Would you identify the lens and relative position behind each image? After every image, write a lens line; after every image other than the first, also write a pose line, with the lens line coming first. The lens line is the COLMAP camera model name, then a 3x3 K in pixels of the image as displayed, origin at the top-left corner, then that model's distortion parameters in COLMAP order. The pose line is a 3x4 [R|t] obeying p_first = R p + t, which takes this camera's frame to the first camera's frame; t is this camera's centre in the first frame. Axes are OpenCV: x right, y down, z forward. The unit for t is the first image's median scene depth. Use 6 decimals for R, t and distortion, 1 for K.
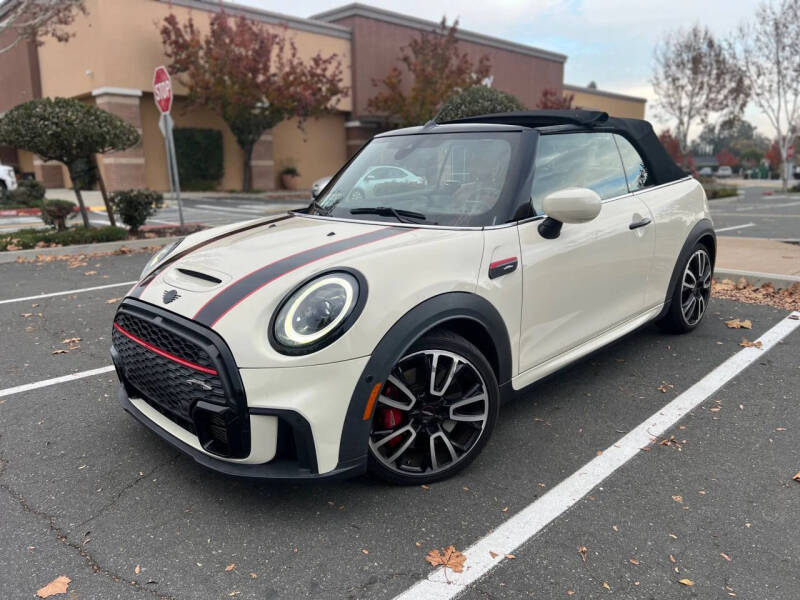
lens RADIAL K [[596.4, 0, 398.3], [0, 596.4, 297.4], [0, 0, 1]] dist [0.052859, -0.049364]
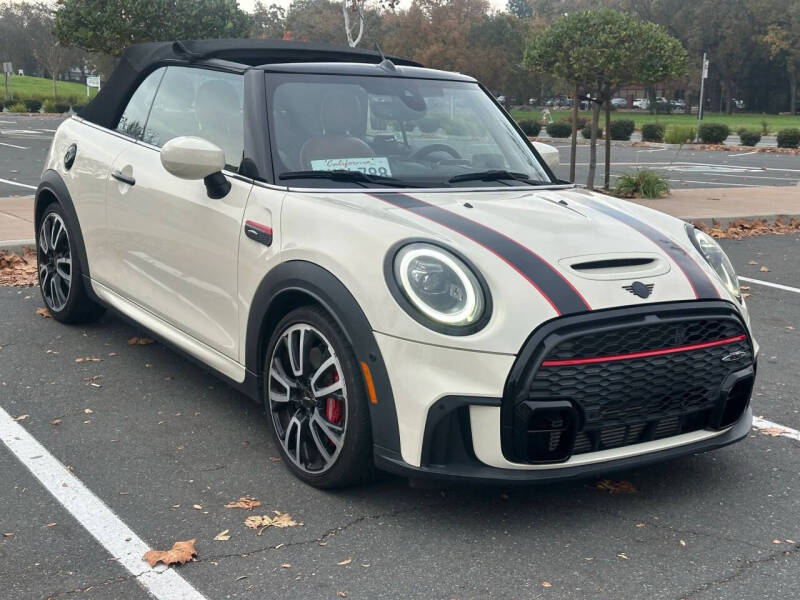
lens RADIAL K [[1108.9, 0, 401.4], [0, 1108.9, 315.3], [0, 0, 1]] dist [0.123010, 0.062570]
pose [[0.168646, -0.180365, 0.969034, -1.458093], [0.177000, 0.972676, 0.150239, -0.192955], [-0.969654, 0.146182, 0.195963, 0.777726]]
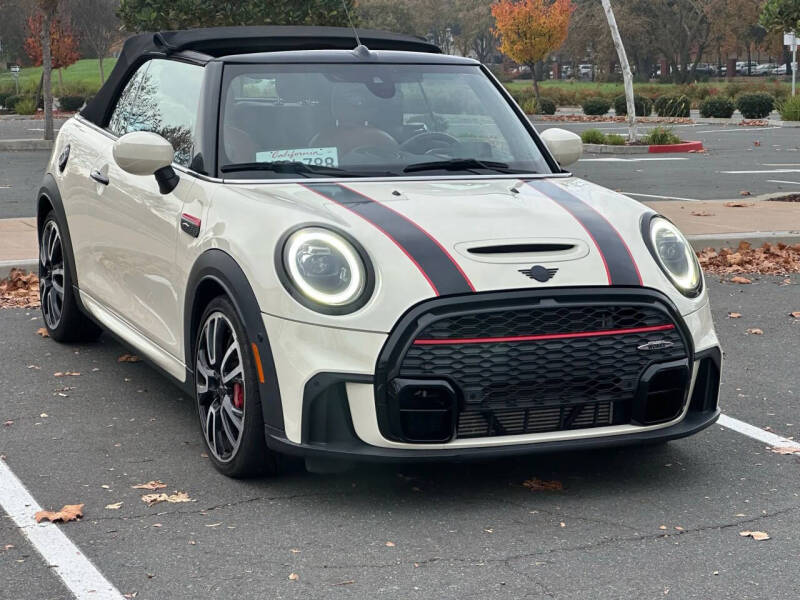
lens RADIAL K [[1776.3, 0, 400.0], [0, 1776.3, 300.0], [0, 0, 1]] dist [-0.186962, 5.793649]
pose [[0.362217, -0.117289, 0.924685, -2.017834], [0.196078, 0.979441, 0.047427, -0.088414], [-0.911237, 0.164132, 0.377768, 0.210546]]
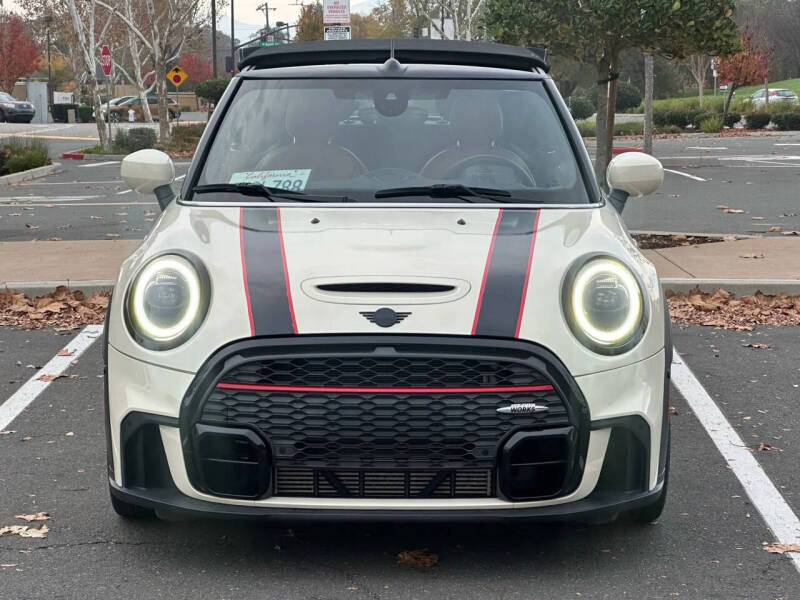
lens RADIAL K [[1776.3, 0, 400.0], [0, 1776.3, 300.0], [0, 0, 1]] dist [-0.186962, 5.793649]
pose [[0.706855, -0.081162, 0.702687, -1.393788], [0.146805, 0.988598, -0.033490, 0.038882], [-0.691957, 0.126831, 0.710710, -0.379475]]
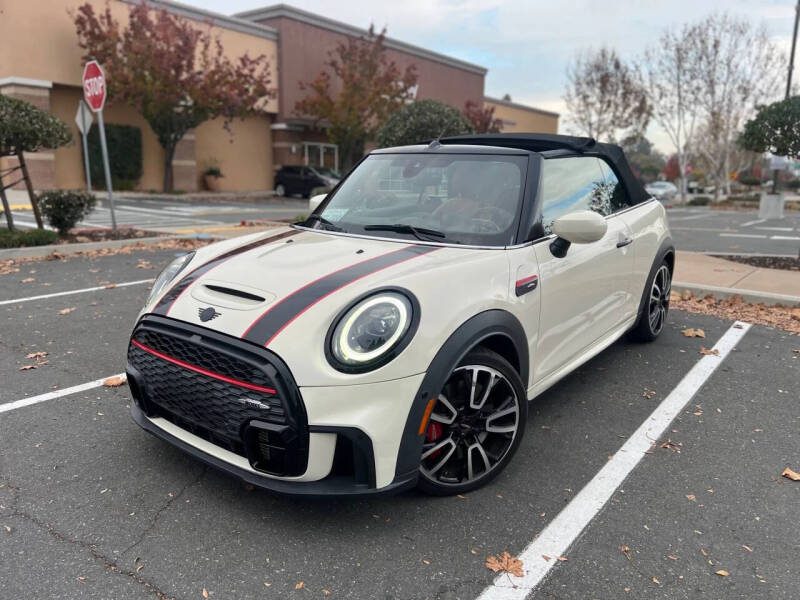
lens RADIAL K [[596.4, 0, 398.3], [0, 596.4, 297.4], [0, 0, 1]] dist [0.052859, -0.049364]
pose [[0.990813, 0.001282, 0.135230, -0.153645], [-0.000379, 0.999977, -0.006704, -0.017273], [-0.135236, 0.006591, 0.990791, -0.016094]]
